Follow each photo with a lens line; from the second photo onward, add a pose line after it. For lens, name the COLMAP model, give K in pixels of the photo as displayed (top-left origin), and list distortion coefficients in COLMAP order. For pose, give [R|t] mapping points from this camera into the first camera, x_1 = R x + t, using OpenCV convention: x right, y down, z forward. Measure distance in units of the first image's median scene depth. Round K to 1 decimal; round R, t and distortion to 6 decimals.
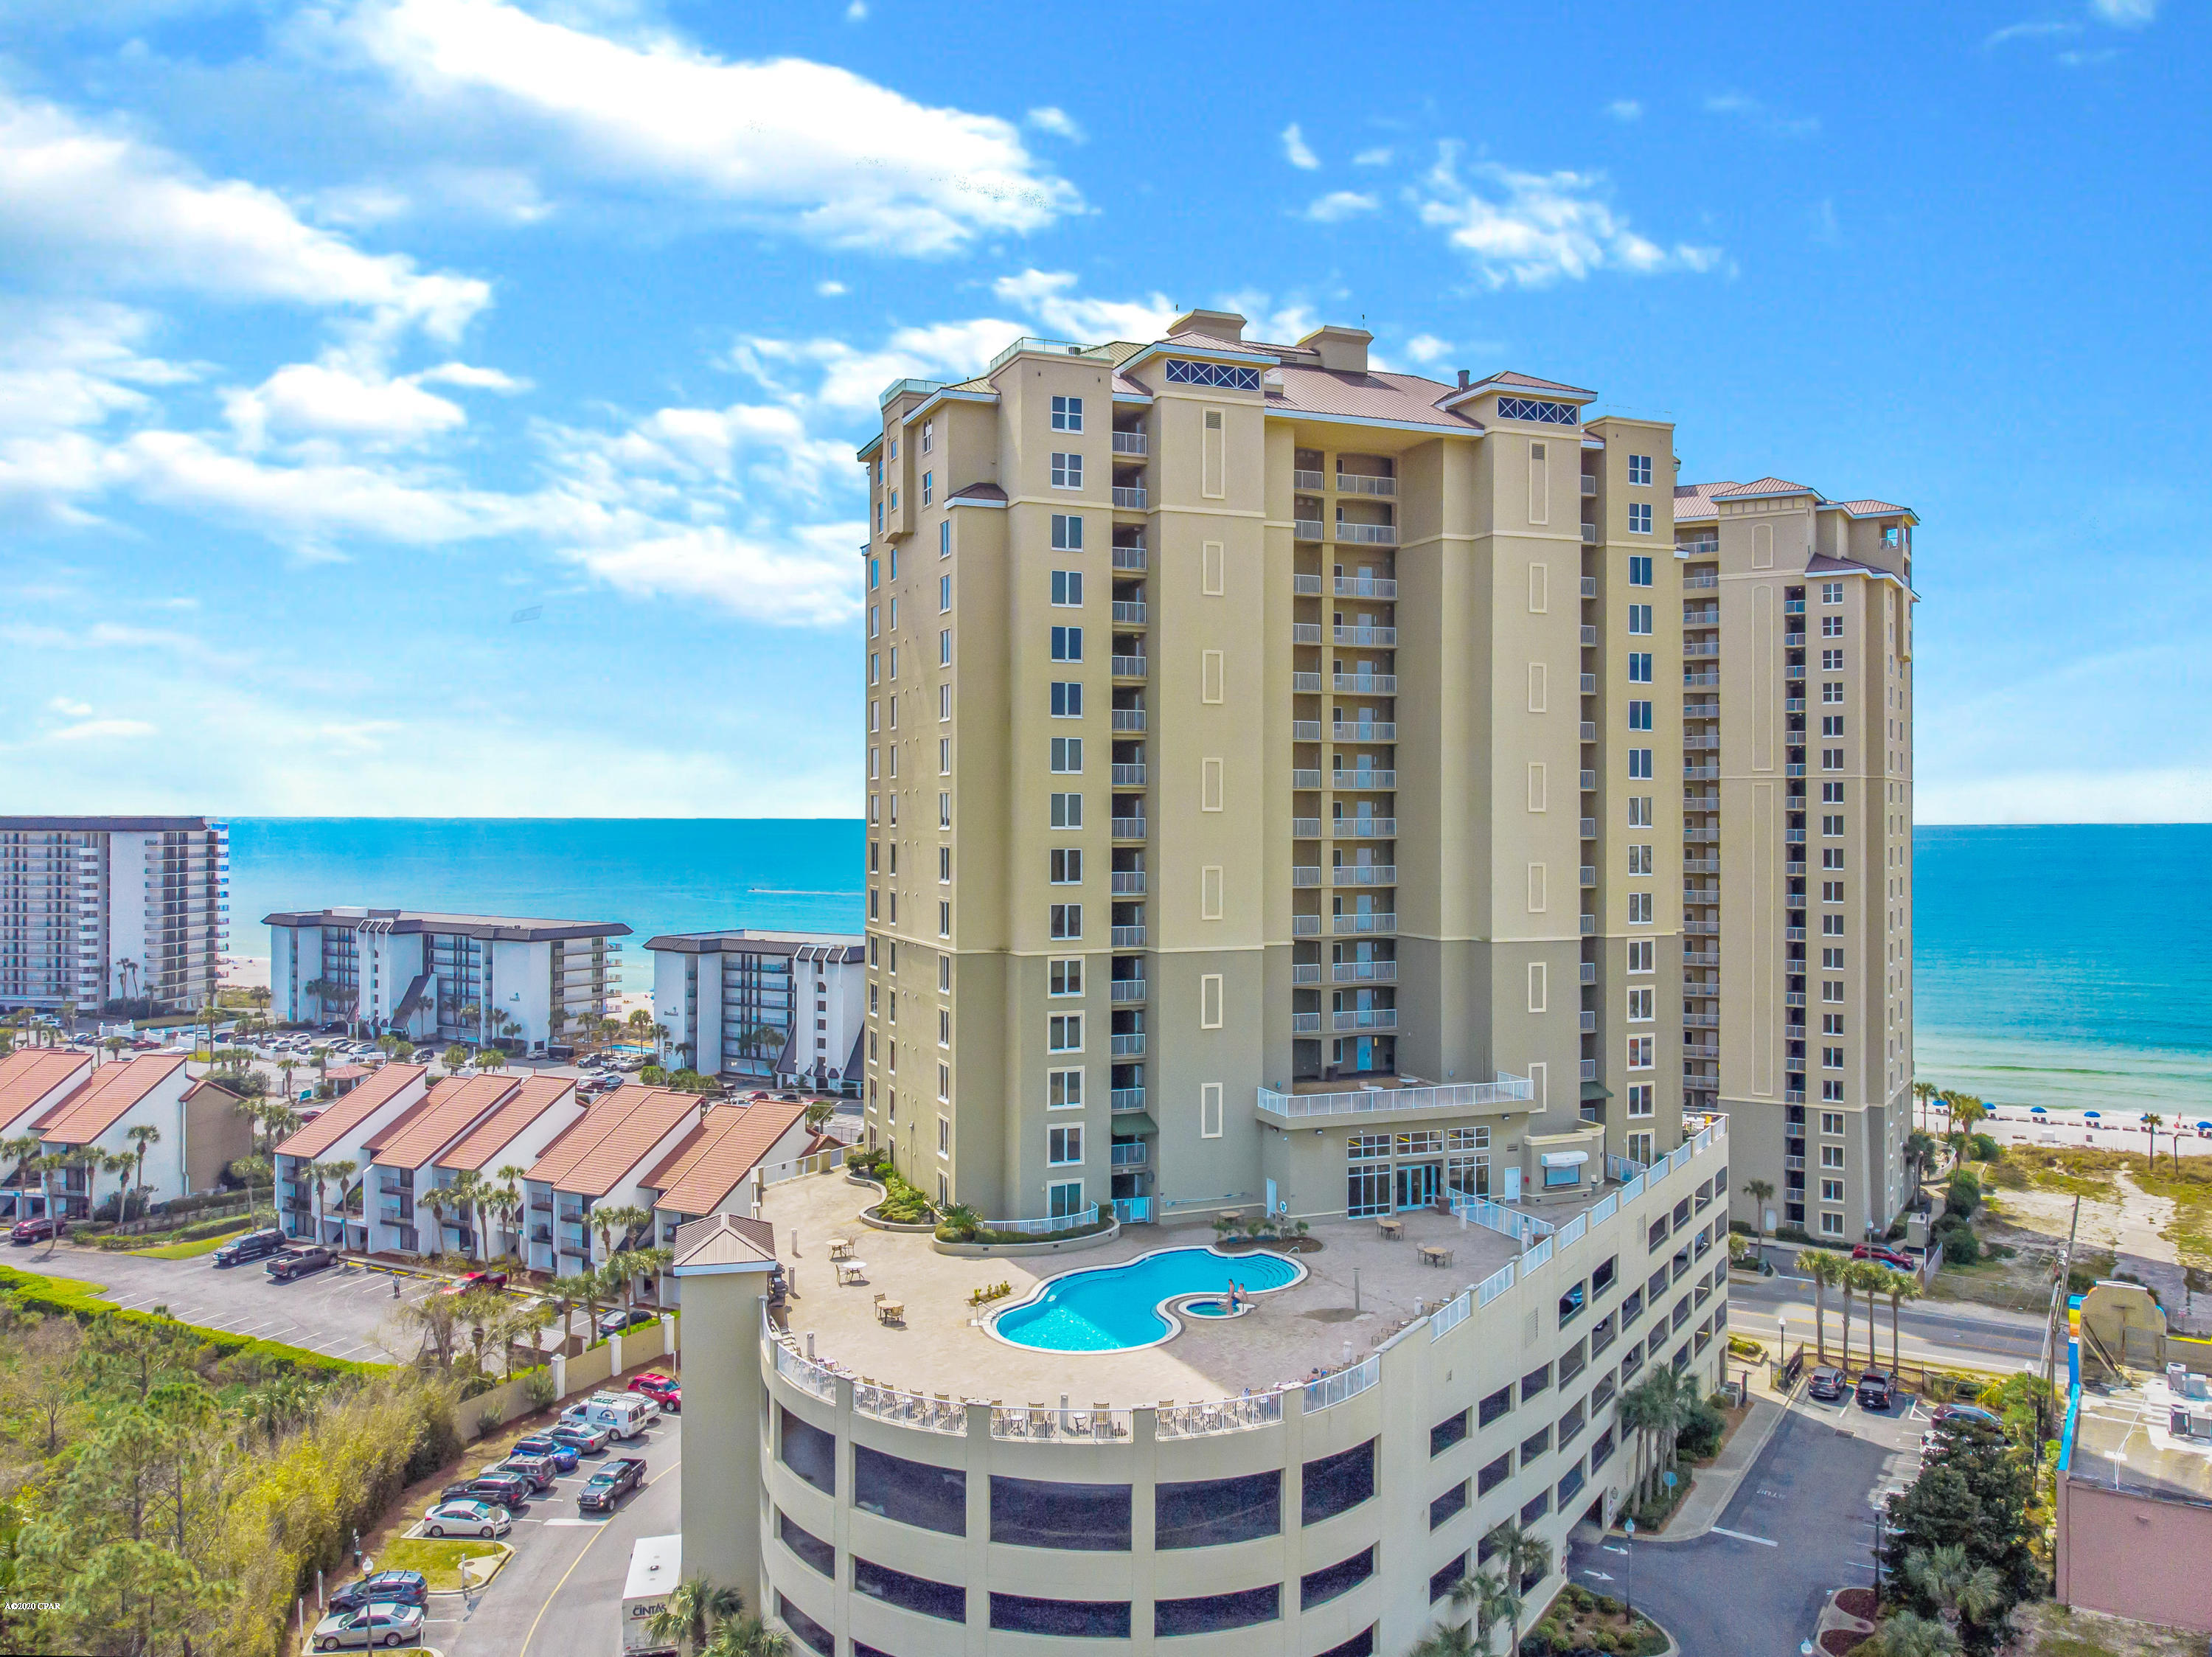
lens RADIAL K [[1673.9, 0, 1106.0], [0, 1673.9, 828.5], [0, 0, 1]] dist [0.000134, -0.114298]
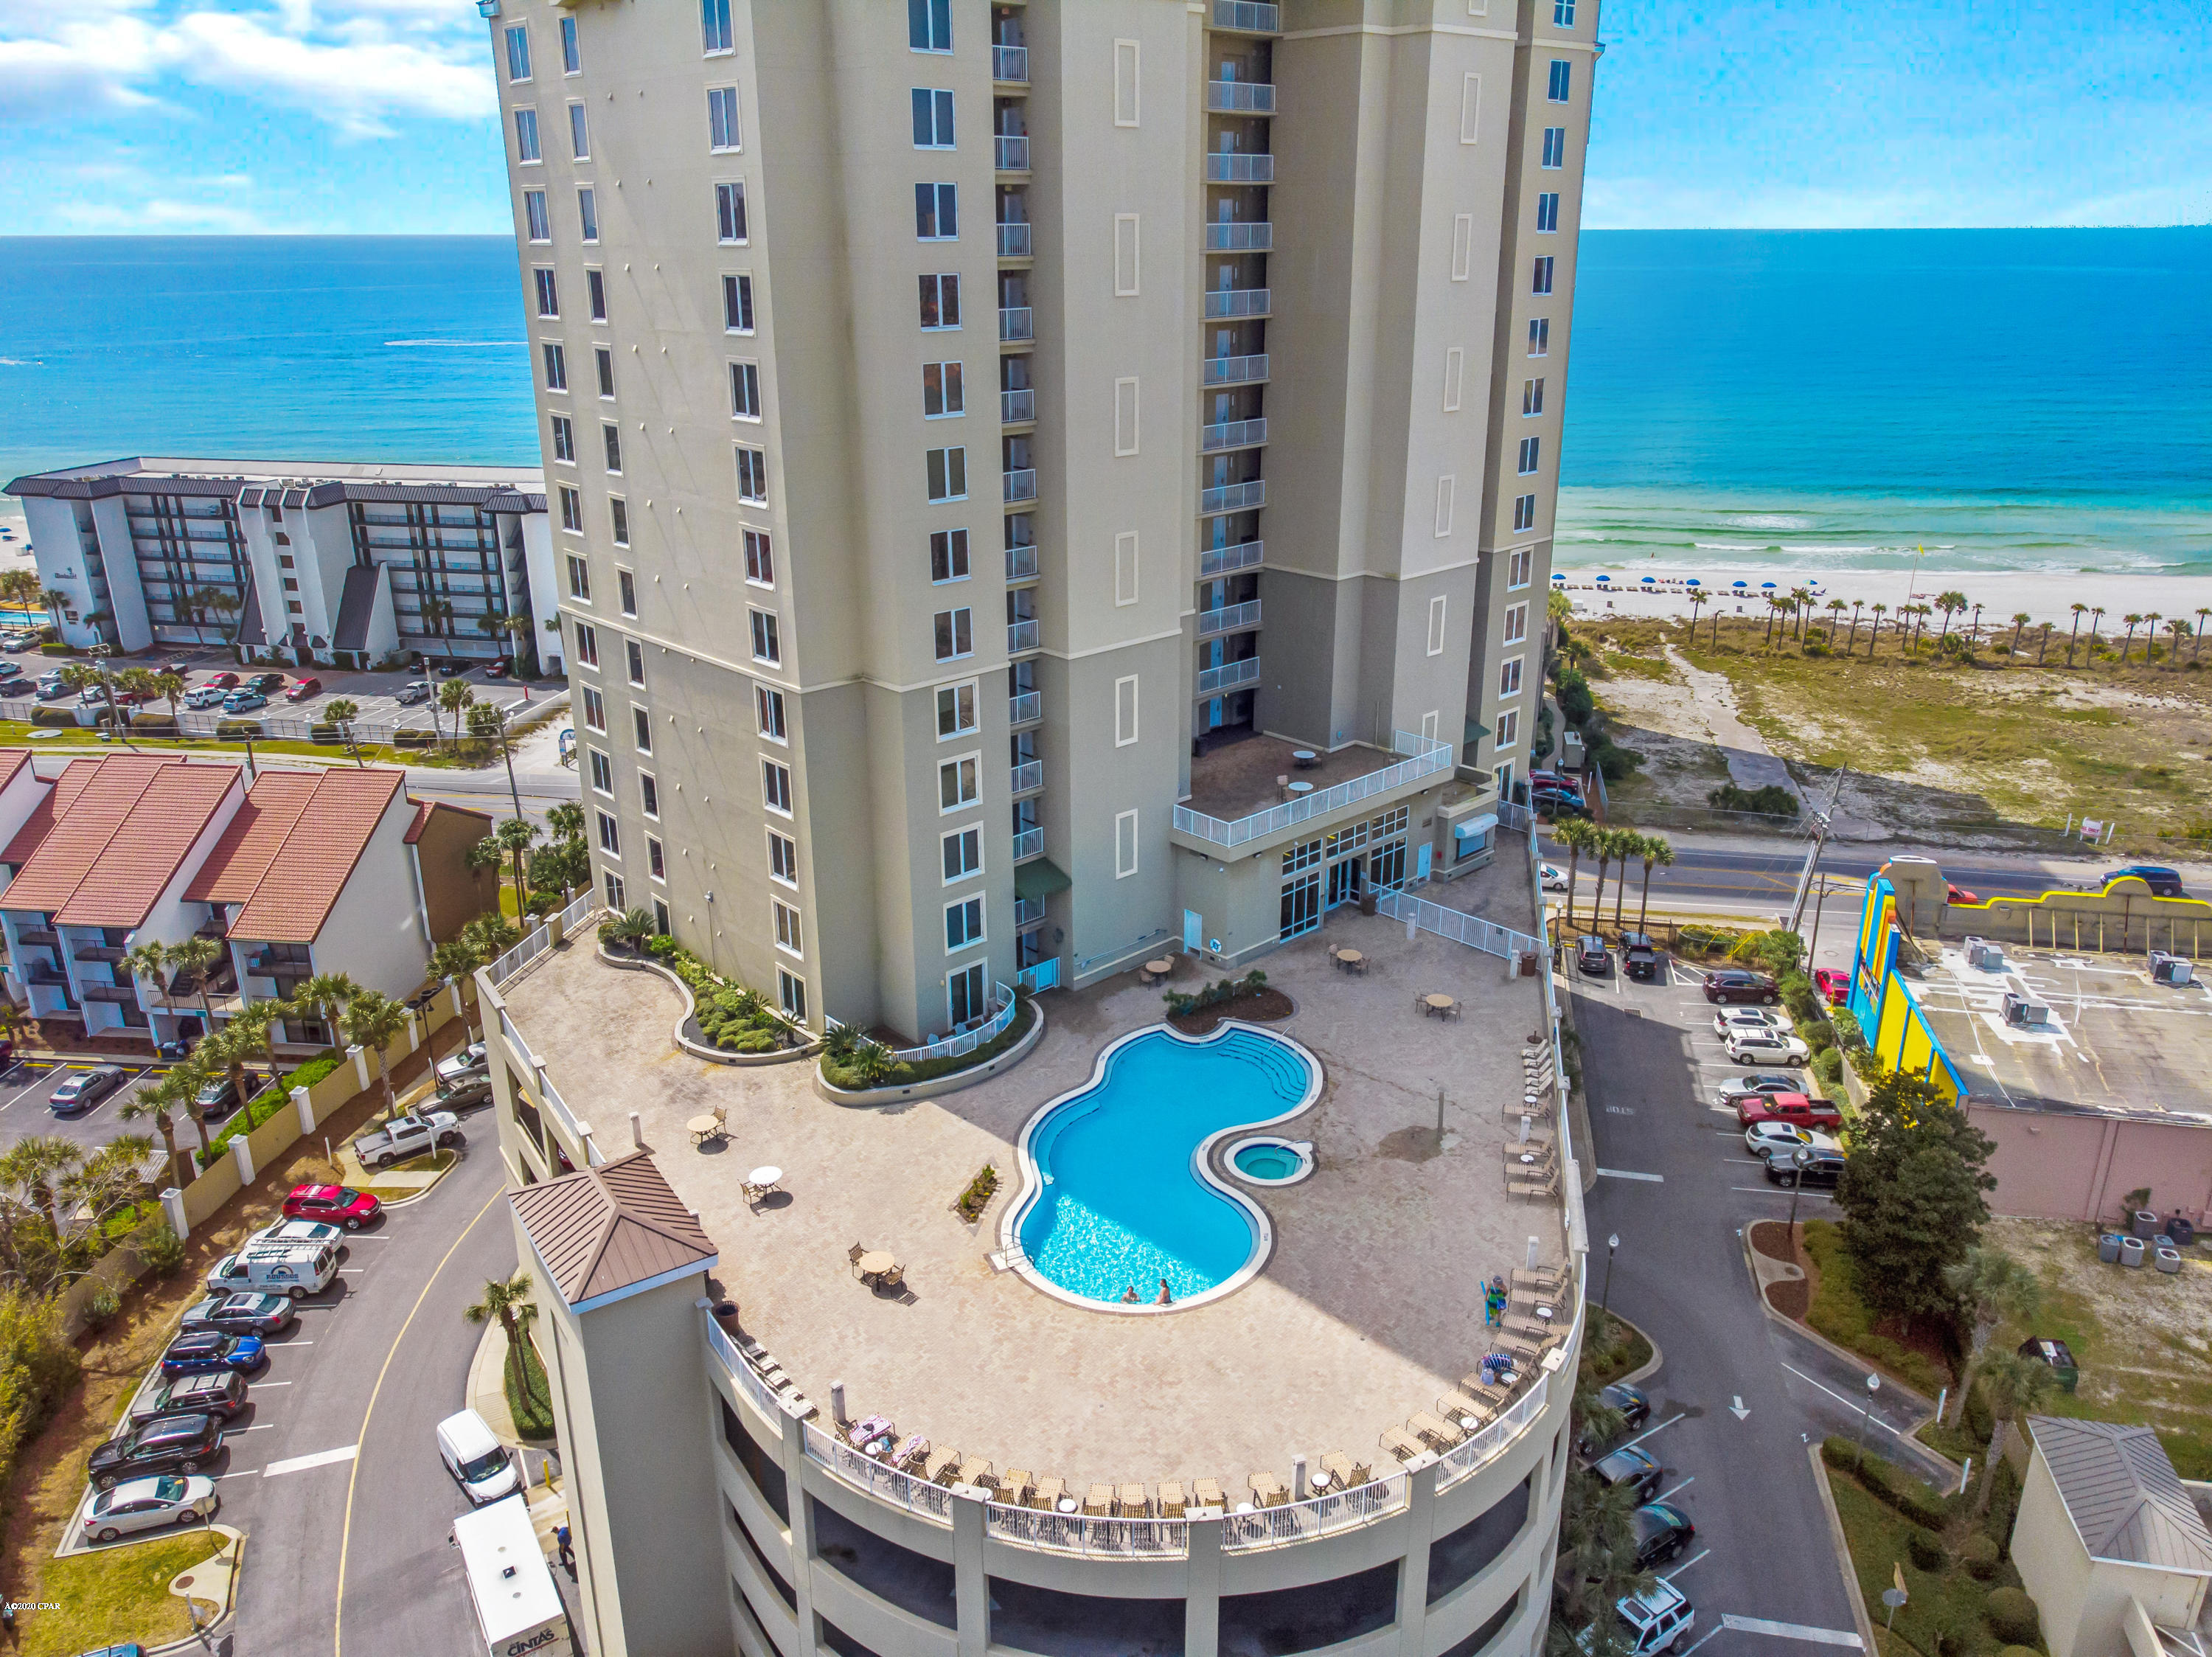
lens RADIAL K [[1587.7, 0, 1106.0], [0, 1587.7, 828.5], [0, 0, 1]] dist [0.013581, -0.043266]
pose [[0.932234, -0.135302, 0.335608, -0.177010], [0.010483, 0.937173, 0.348708, -0.089042], [-0.361703, -0.321560, 0.875083, 0.321727]]
